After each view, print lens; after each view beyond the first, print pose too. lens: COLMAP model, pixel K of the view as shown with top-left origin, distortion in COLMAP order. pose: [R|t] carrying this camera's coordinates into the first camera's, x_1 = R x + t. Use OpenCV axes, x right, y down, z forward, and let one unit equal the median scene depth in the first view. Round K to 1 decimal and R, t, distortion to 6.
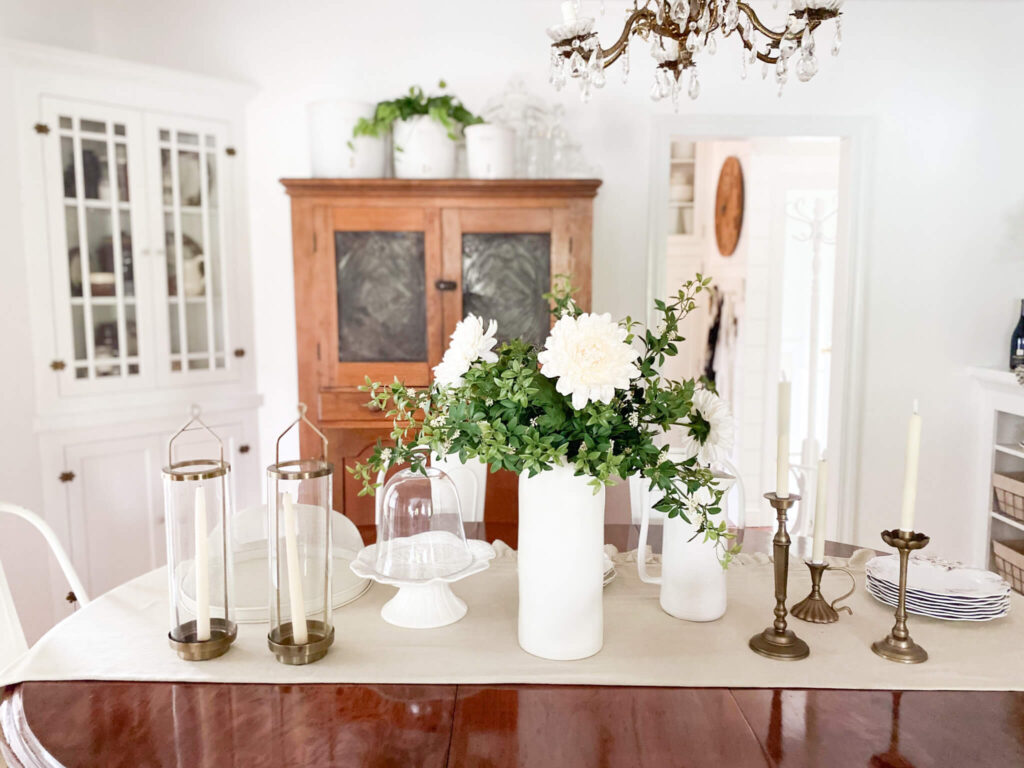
lens RADIAL K [[810.1, 0, 506.5], [0, 810.1, 389.1], [0, 0, 1]] dist [0.006557, -0.005033]
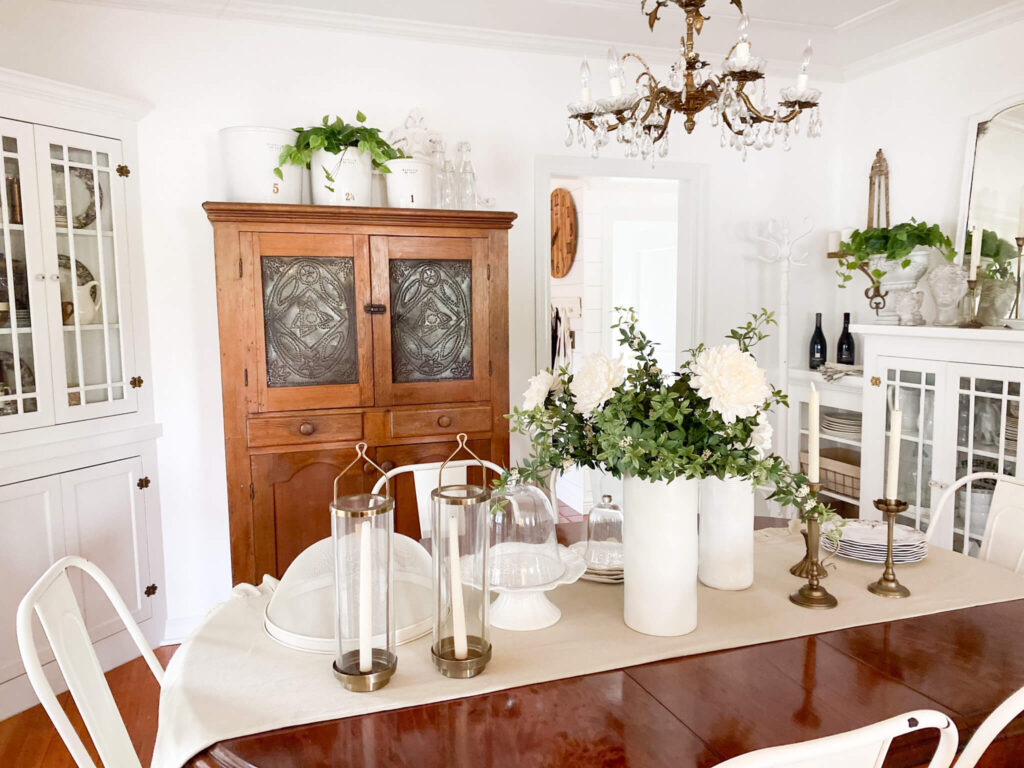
lens RADIAL K [[771.3, 0, 512.0], [0, 771.3, 384.0], [0, 0, 1]] dist [-0.012395, -0.003887]
pose [[0.939909, -0.044828, 0.338470, -0.249451], [0.049052, 0.998788, -0.003931, -0.019337], [-0.337884, 0.020297, 0.940969, 0.009081]]
